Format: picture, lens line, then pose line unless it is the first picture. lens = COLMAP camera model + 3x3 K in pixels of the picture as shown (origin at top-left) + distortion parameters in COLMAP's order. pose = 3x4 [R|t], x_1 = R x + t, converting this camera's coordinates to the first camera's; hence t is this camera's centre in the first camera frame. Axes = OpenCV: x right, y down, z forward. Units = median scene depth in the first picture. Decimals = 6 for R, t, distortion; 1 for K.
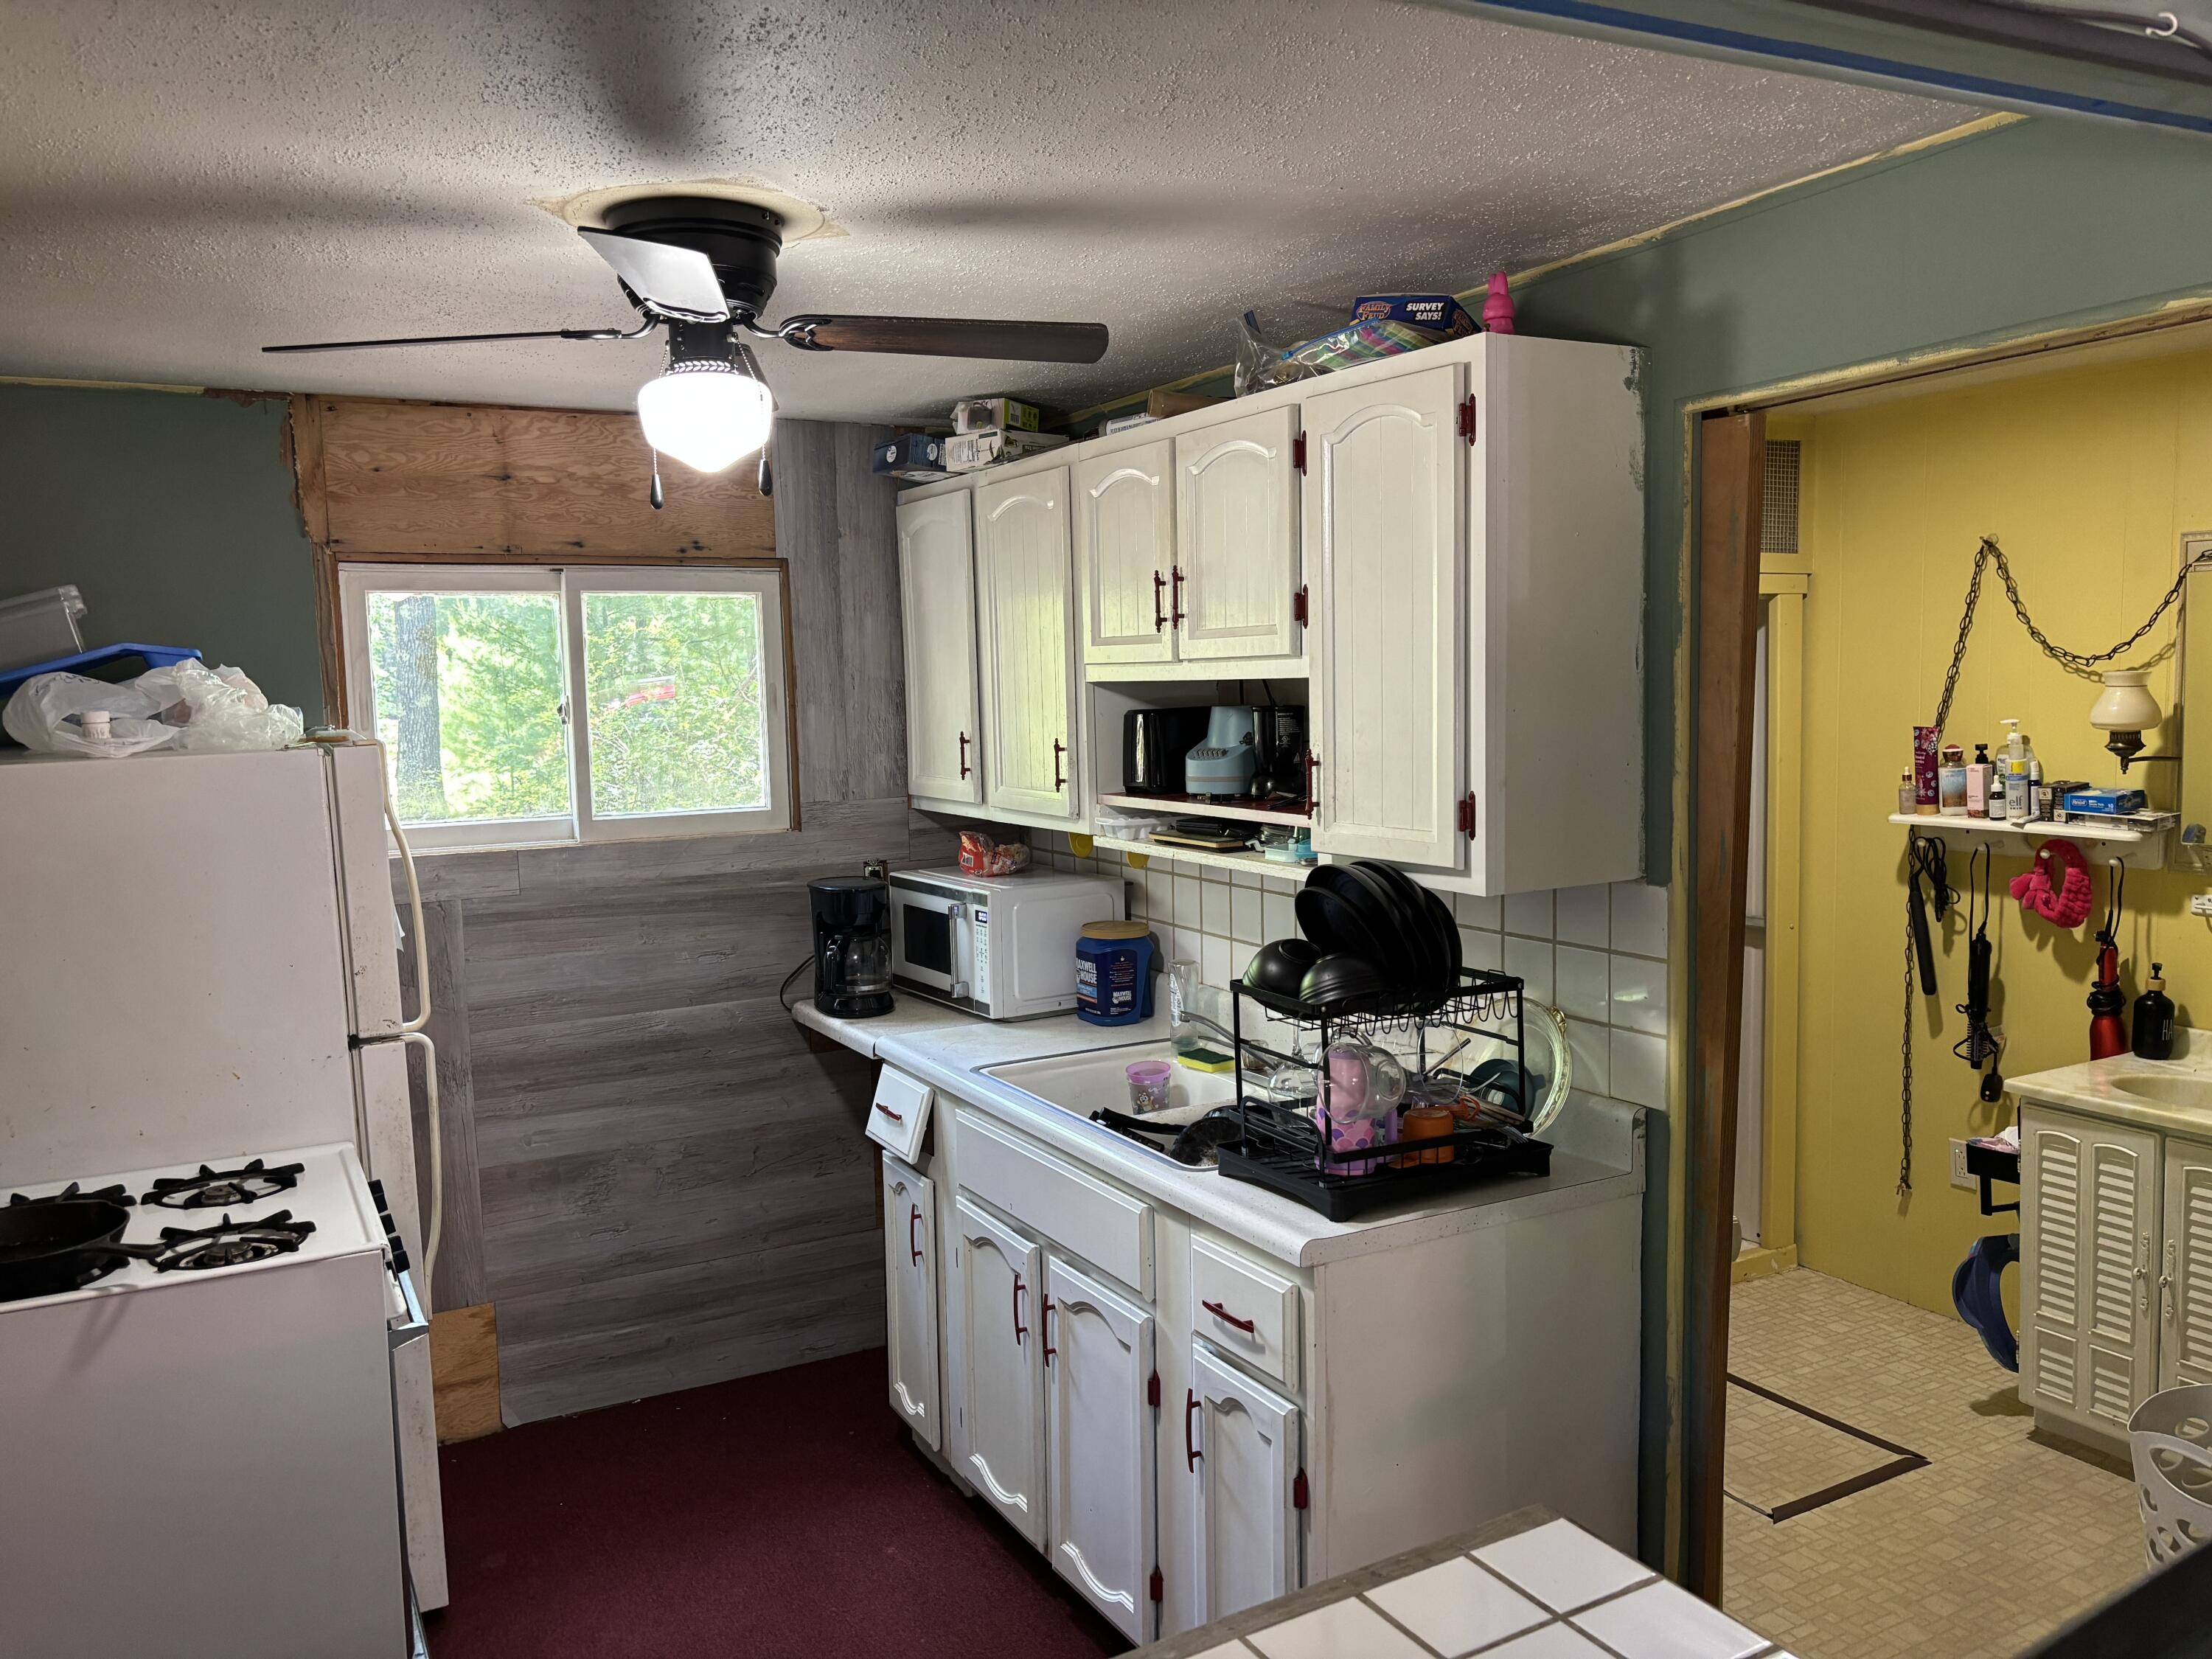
lens RADIAL K [[1683.2, 0, 1069.6], [0, 1683.2, 835.5], [0, 0, 1]] dist [0.098726, -0.119299]
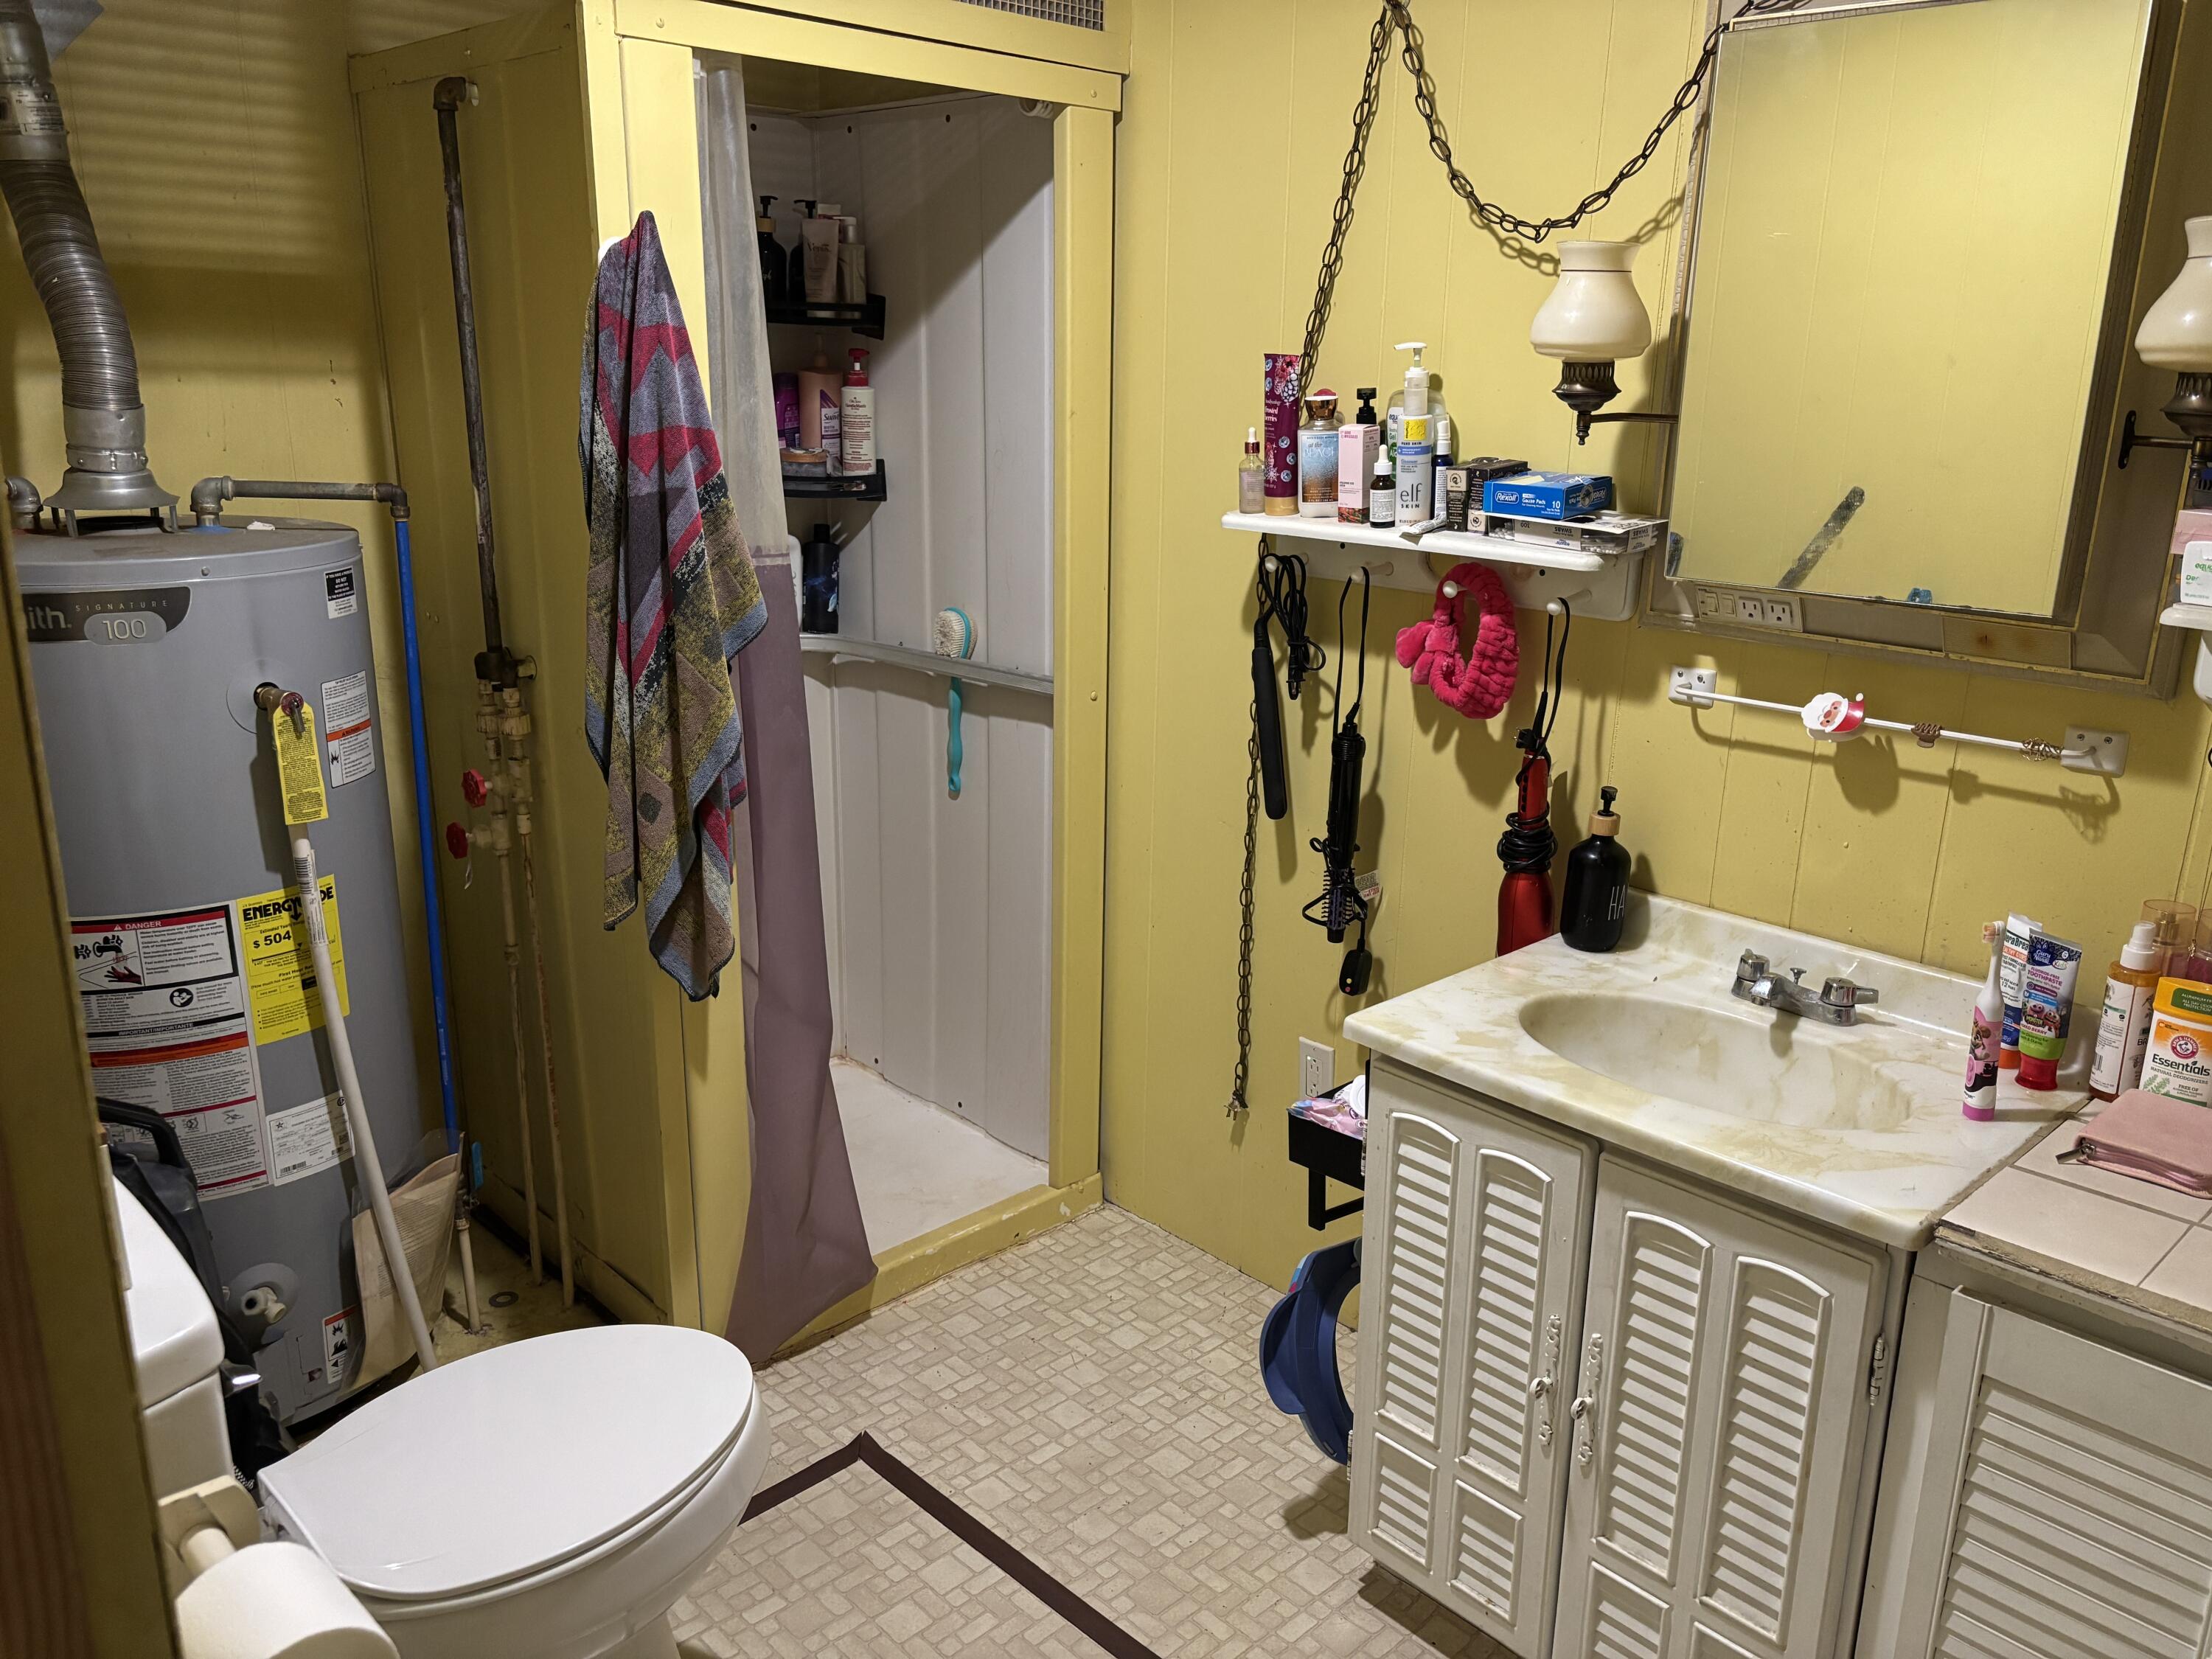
lens RADIAL K [[1675.1, 0, 1105.6], [0, 1675.1, 838.3], [0, 0, 1]] dist [0.035958, -0.045971]
pose [[0.963077, -0.035736, 0.266842, 0.309687], [-0.015386, 0.982226, 0.187071, -0.010468], [-0.268784, -0.184269, 0.945410, 0.493850]]
